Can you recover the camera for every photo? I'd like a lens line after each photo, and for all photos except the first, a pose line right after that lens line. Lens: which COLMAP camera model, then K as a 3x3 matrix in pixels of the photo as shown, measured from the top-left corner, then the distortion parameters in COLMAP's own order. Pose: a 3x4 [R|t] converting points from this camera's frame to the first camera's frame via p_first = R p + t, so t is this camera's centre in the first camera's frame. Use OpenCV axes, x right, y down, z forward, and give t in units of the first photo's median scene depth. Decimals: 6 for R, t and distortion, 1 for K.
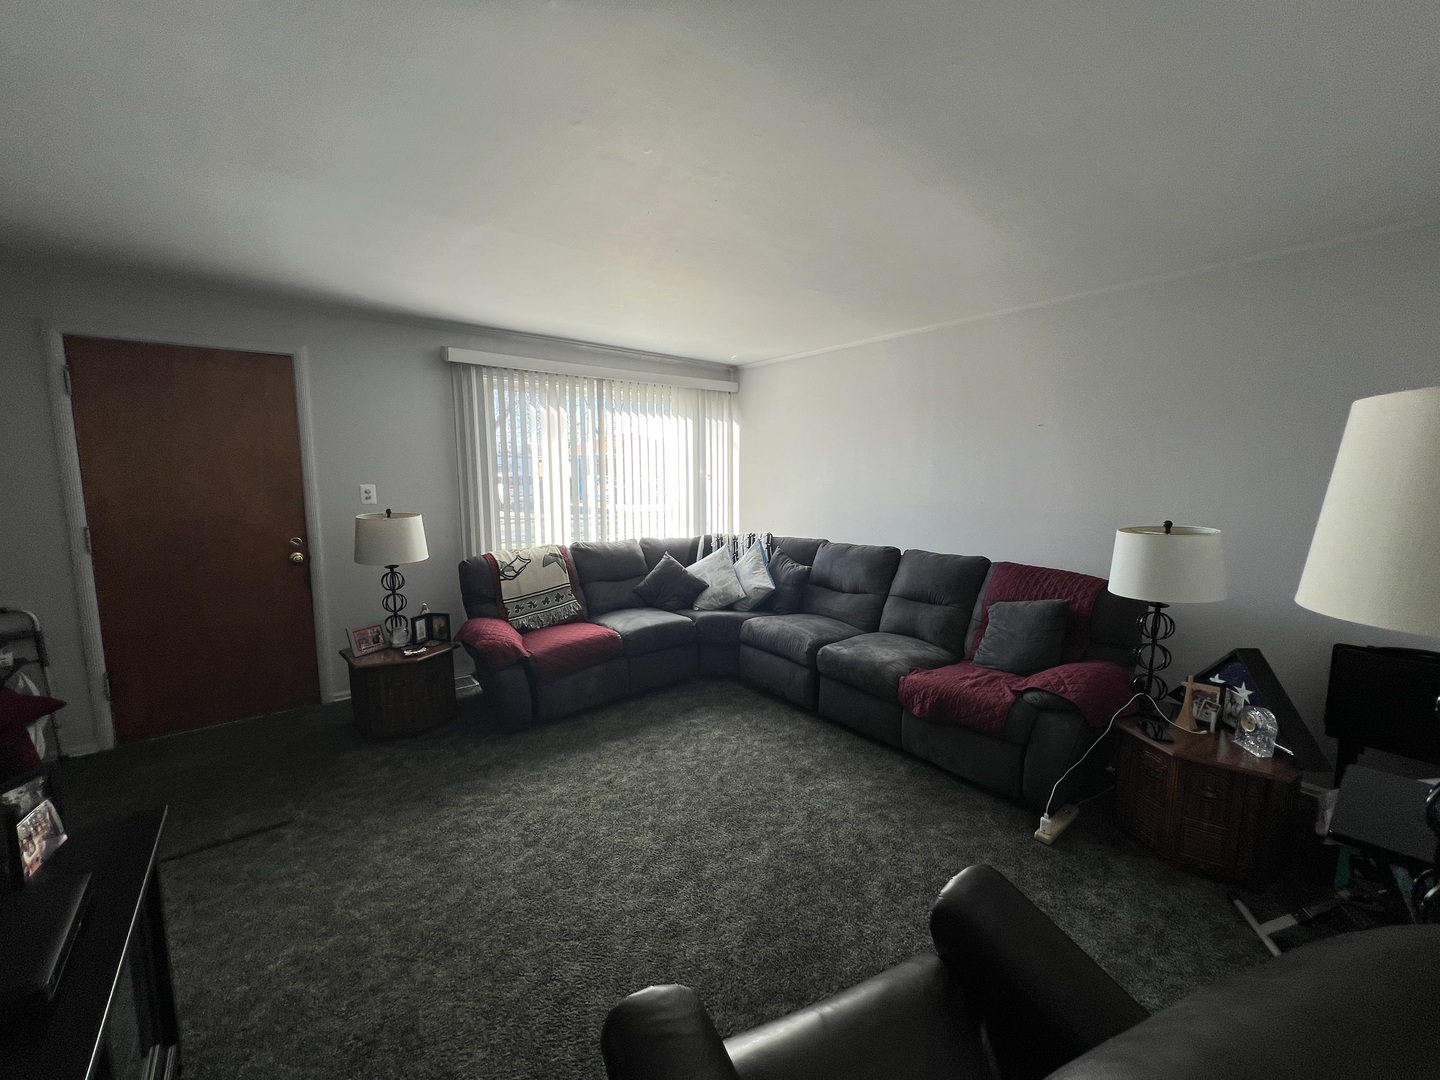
lens RADIAL K [[578.6, 0, 719.0], [0, 578.6, 538.8], [0, 0, 1]] dist [-0.000532, -0.000029]
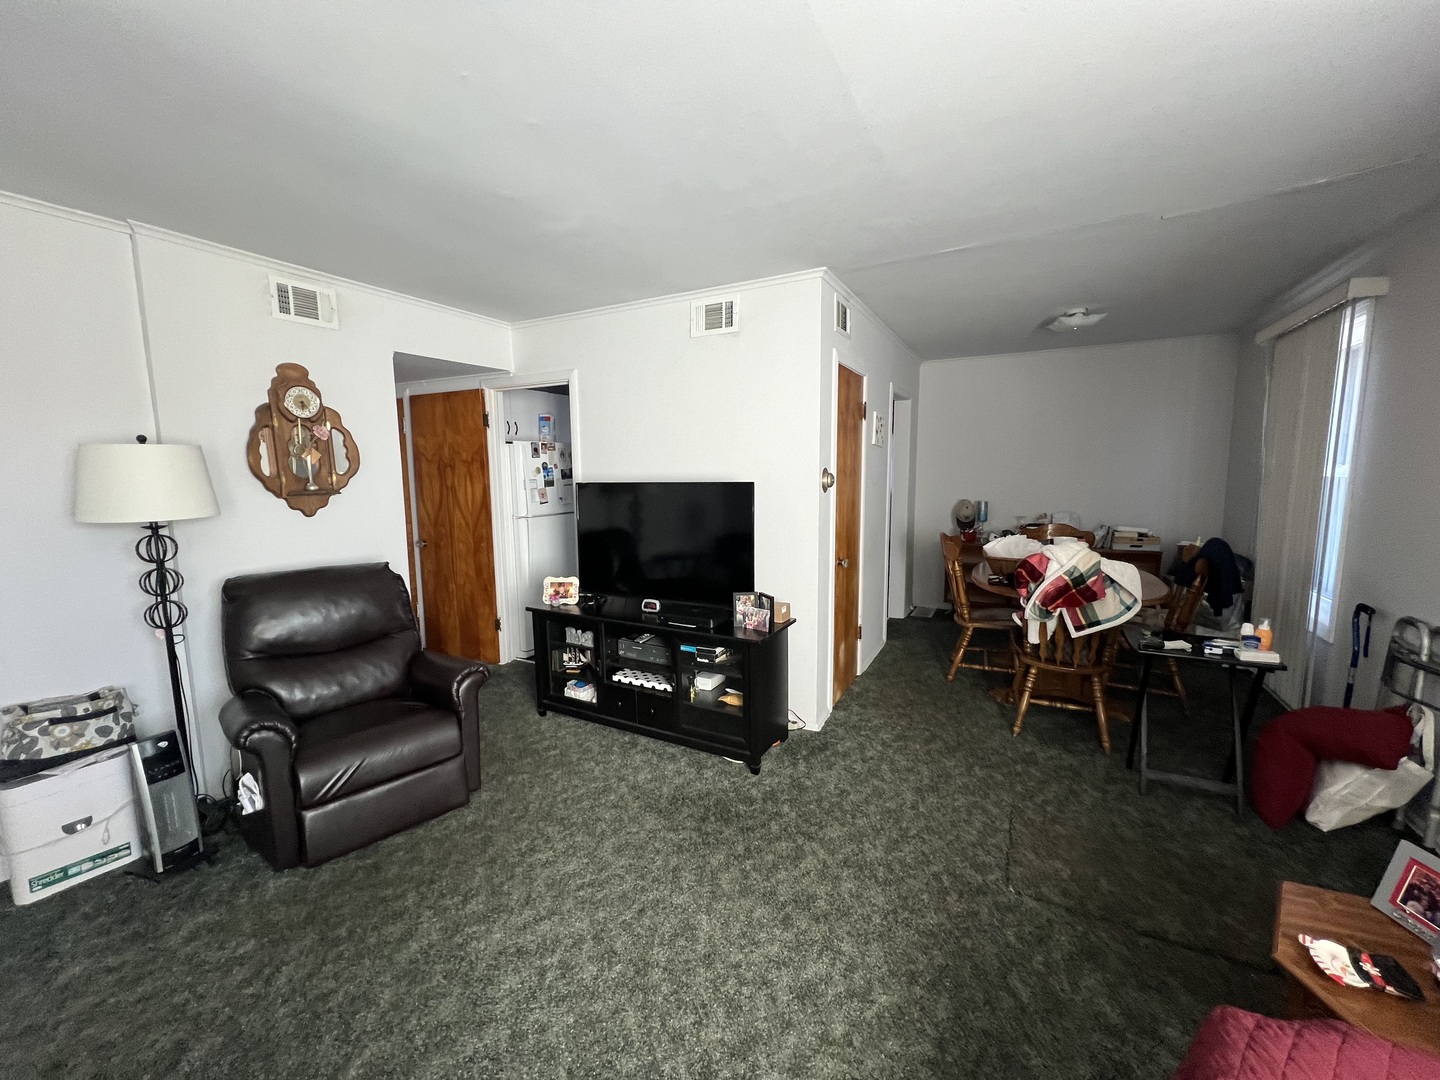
lens RADIAL K [[578.6, 0, 720.1], [0, 578.6, 540.1], [0, 0, 1]] dist [-0.000532, -0.000029]
pose [[-0.919072, 0.067961, -0.388185, -0.082772], [-0.025865, 0.972492, 0.231495, -0.187562], [0.393240, 0.222801, -0.892033, 1.613262]]
